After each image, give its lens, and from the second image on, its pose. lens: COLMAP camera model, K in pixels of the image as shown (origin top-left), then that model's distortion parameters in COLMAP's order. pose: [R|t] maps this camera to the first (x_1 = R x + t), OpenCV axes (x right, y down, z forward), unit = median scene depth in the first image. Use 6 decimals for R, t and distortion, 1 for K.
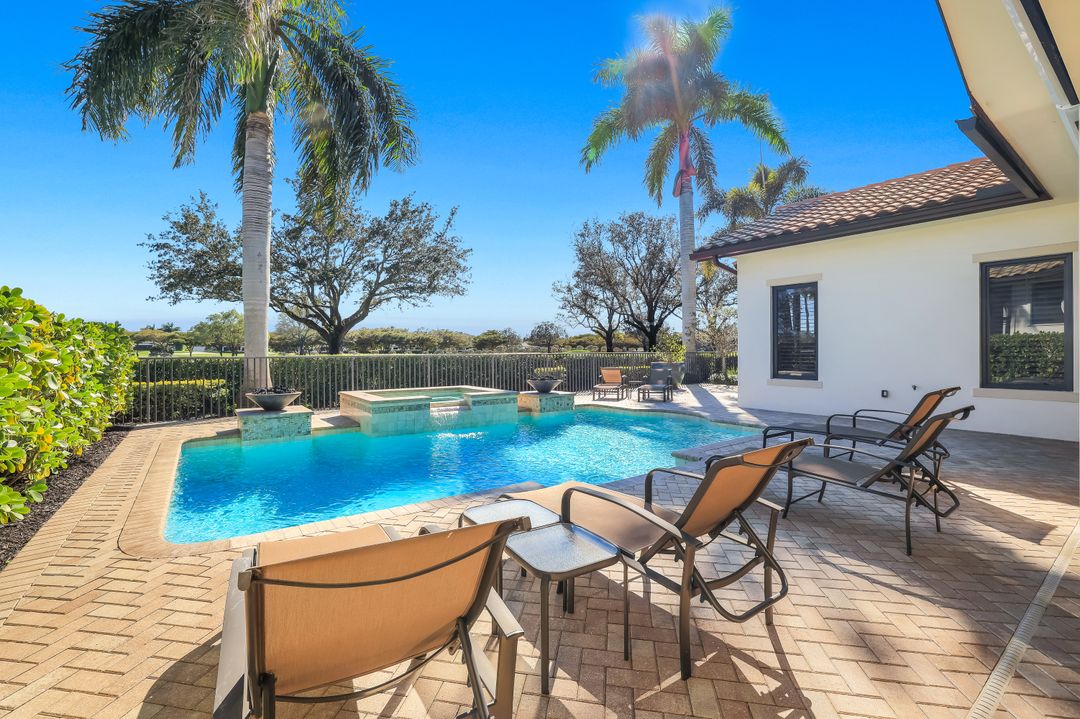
lens RADIAL K [[473.8, 0, 532.2], [0, 473.8, 352.2], [0, 0, 1]] dist [-0.043738, 0.019003]
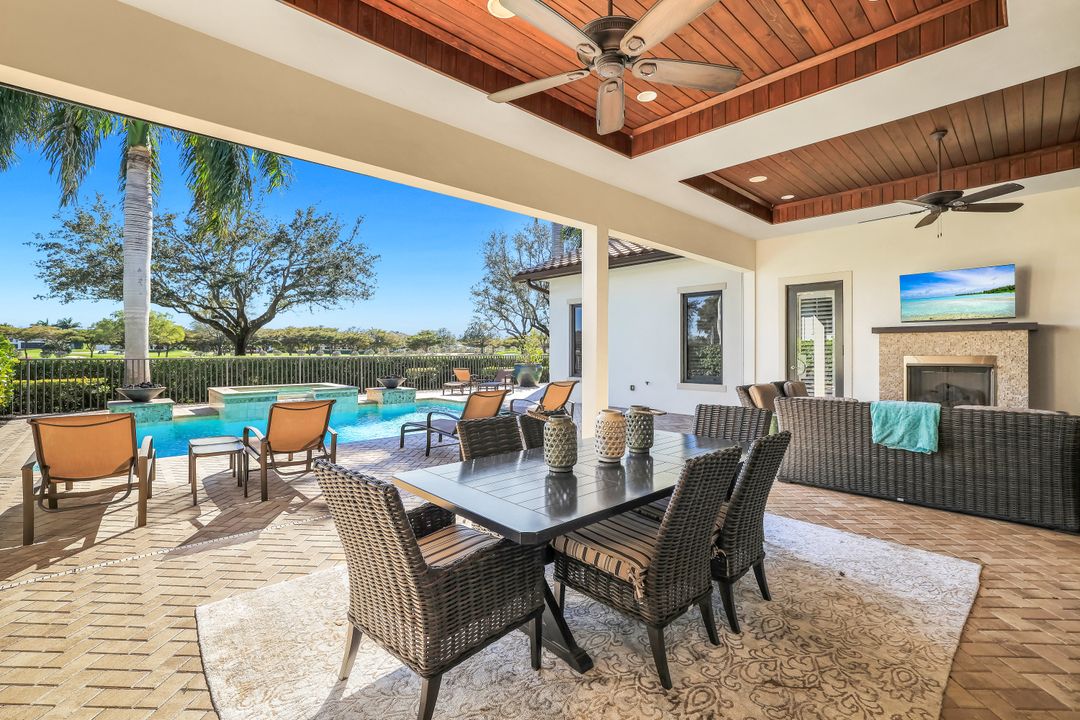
lens RADIAL K [[473.8, 0, 532.2], [0, 473.8, 352.7], [0, 0, 1]] dist [-0.043738, 0.019003]
pose [[0.992196, 0.004755, 0.124599, 0.093670], [-0.004804, 0.999988, 0.000091, -0.003518], [-0.124597, -0.000689, 0.992207, -0.102348]]
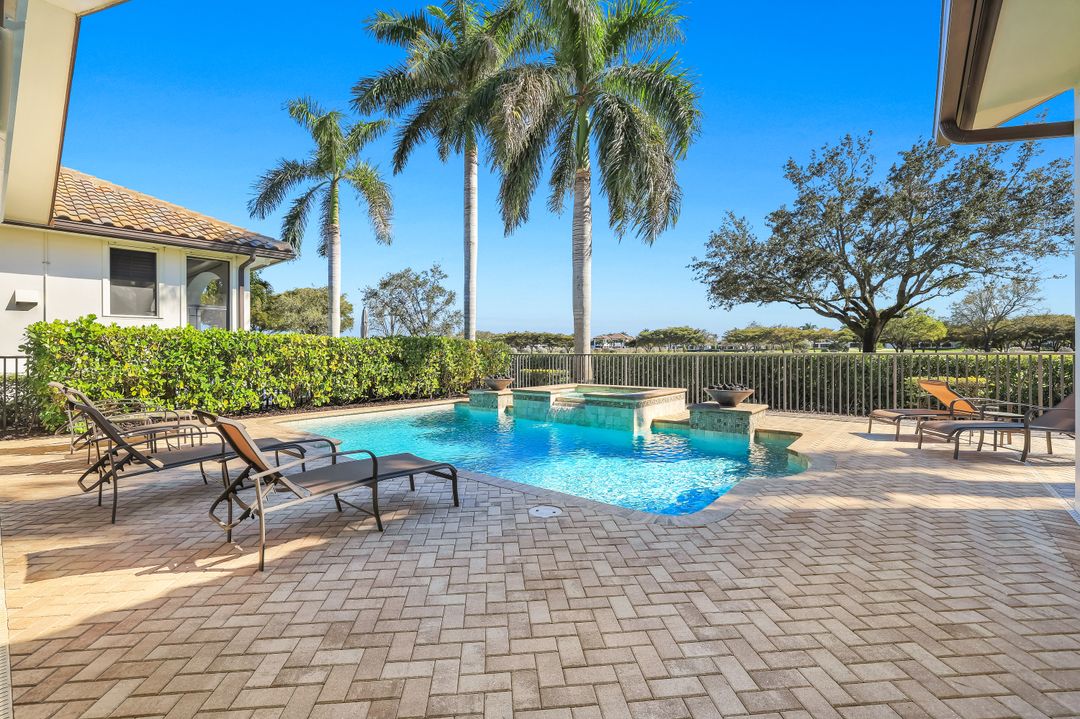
lens RADIAL K [[473.8, 0, 532.2], [0, 473.8, 352.2], [0, 0, 1]] dist [-0.043738, 0.019003]
pose [[0.253037, 0.003902, -0.967449, 0.271416], [0.001571, 0.999989, 0.004444, -0.000734], [0.967455, -0.002644, 0.253028, 0.214307]]
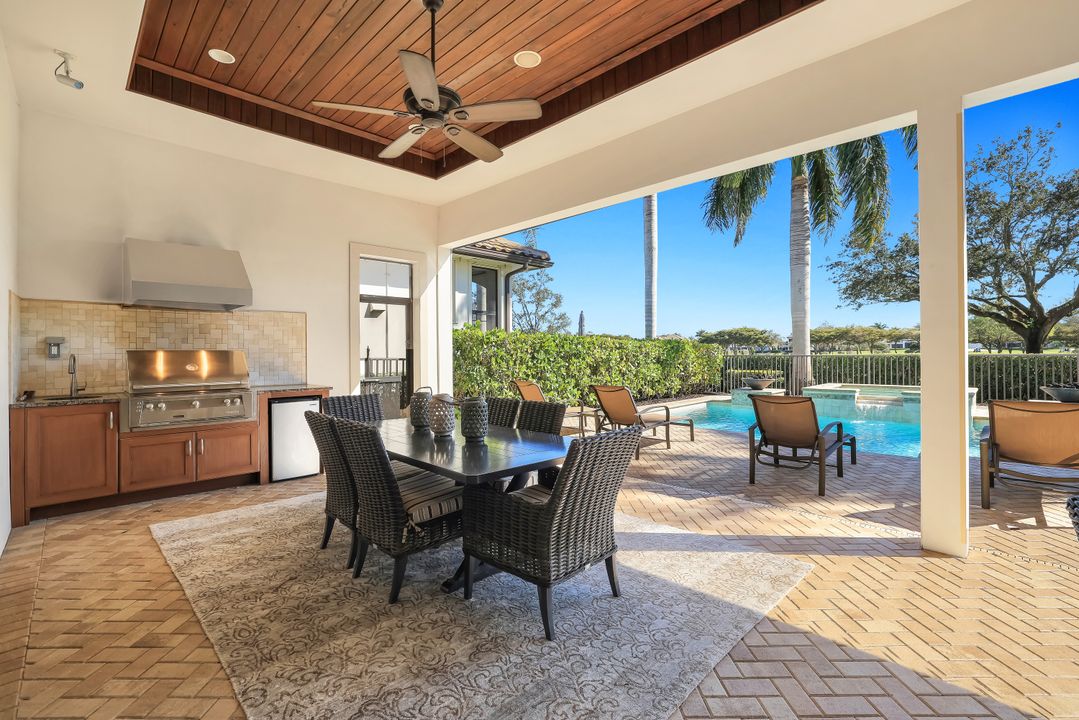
lens RADIAL K [[474.9, 0, 544.8], [0, 474.9, 350.4], [0, 0, 1]] dist [-0.000337, 0.000147]
pose [[0.191039, -0.003449, -0.981576, 0.256366], [0.004277, 0.999987, -0.002682, -0.001609], [0.981573, -0.003686, 0.191052, 0.001064]]
